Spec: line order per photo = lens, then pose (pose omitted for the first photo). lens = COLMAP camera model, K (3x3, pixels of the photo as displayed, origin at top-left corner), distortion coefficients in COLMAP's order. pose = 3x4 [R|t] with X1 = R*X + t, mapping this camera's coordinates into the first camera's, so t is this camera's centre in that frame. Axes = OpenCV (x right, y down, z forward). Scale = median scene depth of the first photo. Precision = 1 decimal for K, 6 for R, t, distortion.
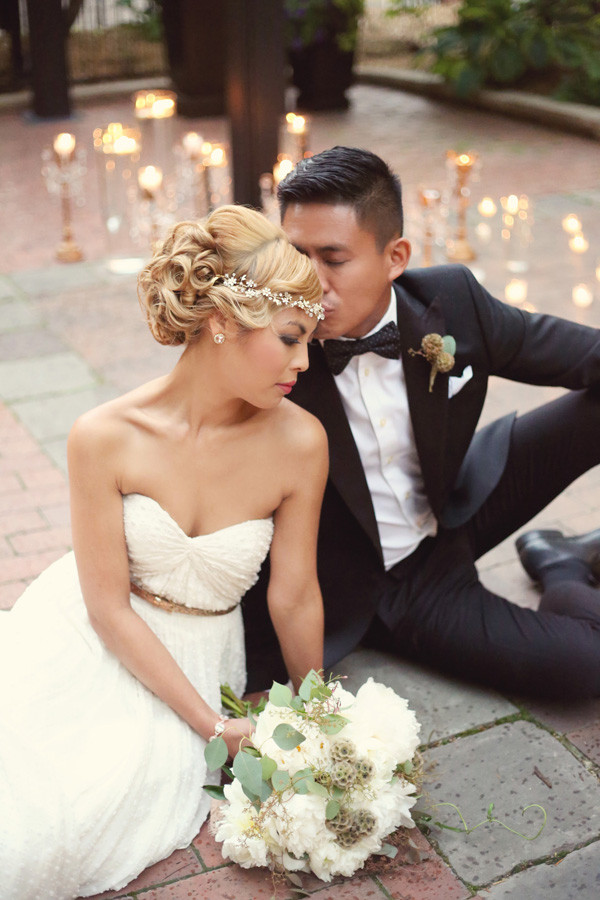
lens RADIAL K [[1285.6, 0, 300.0], [0, 1285.6, 450.0], [0, 0, 1]] dist [-0.149053, 0.083966]
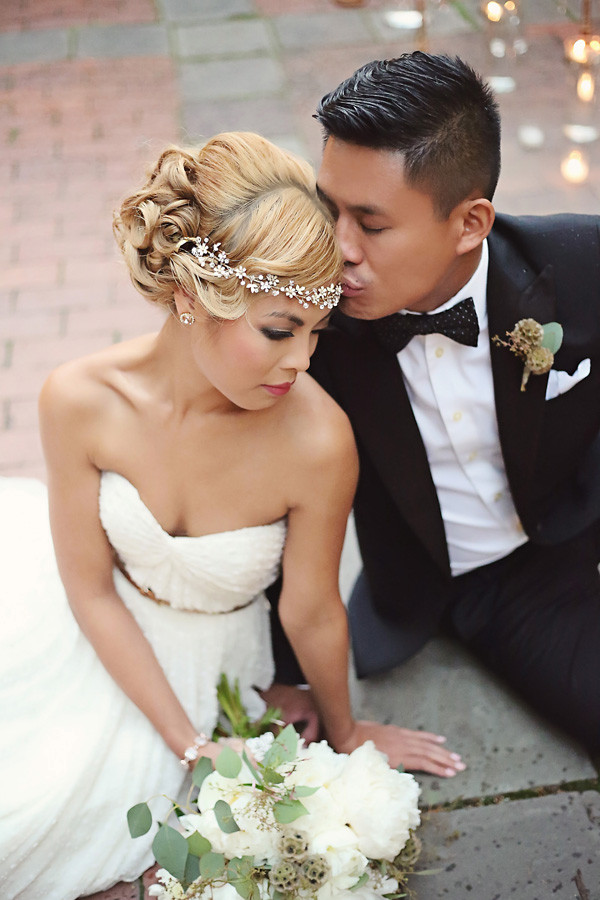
lens RADIAL K [[1281.5, 0, 367.3], [0, 1281.5, 449.1], [0, 0, 1]] dist [-0.464184, 1.698723]
pose [[0.962083, 0.173452, -0.210503, 0.193025], [-0.128208, 0.968761, 0.212285, -0.172202], [0.240748, -0.177248, 0.954266, 0.294425]]
